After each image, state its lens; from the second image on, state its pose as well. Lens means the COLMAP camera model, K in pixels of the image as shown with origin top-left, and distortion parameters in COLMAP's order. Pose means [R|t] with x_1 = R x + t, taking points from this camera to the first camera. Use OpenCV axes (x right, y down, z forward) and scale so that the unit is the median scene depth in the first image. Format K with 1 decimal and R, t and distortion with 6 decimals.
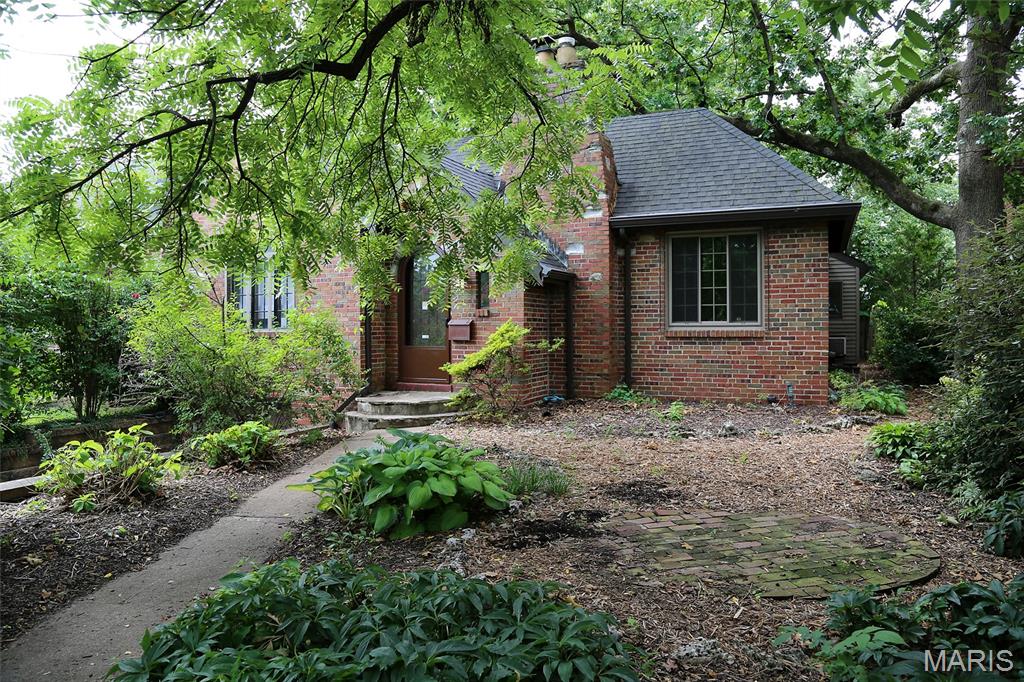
lens RADIAL K [[729.9, 0, 512.0], [0, 729.9, 341.0], [0, 0, 1]] dist [-0.066150, 0.005039]
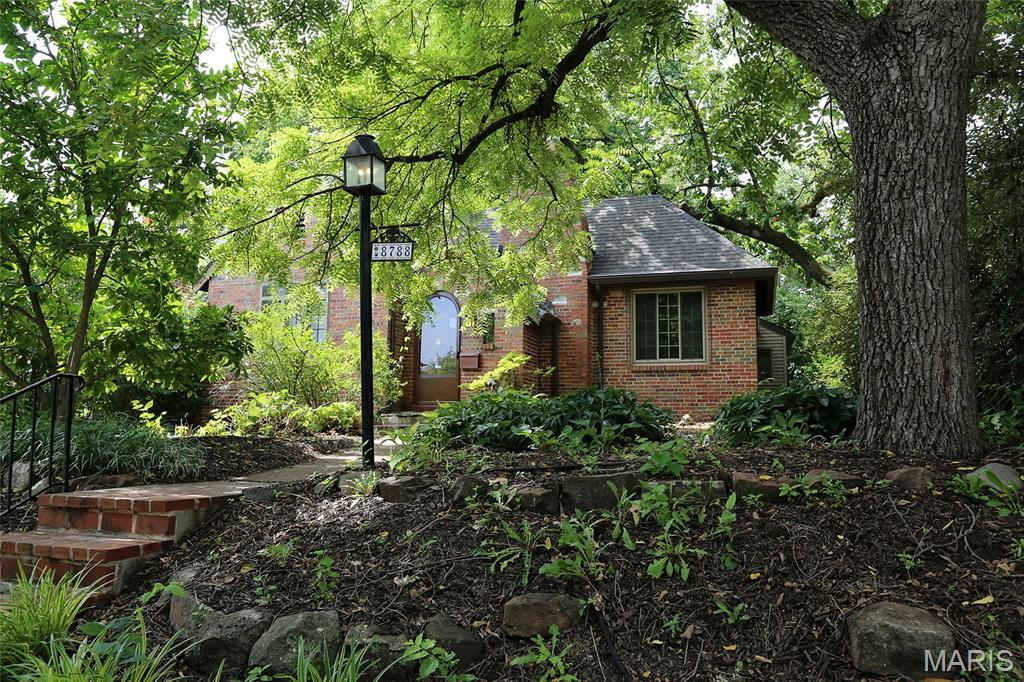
lens RADIAL K [[849.9, 0, 512.0], [0, 849.9, 341.0], [0, 0, 1]] dist [-0.006317, -0.003347]
pose [[0.992435, 0.030110, 0.119019, -0.168512], [-0.013672, 0.990533, -0.136593, 0.145460], [-0.122005, 0.133932, 0.983452, -0.422486]]
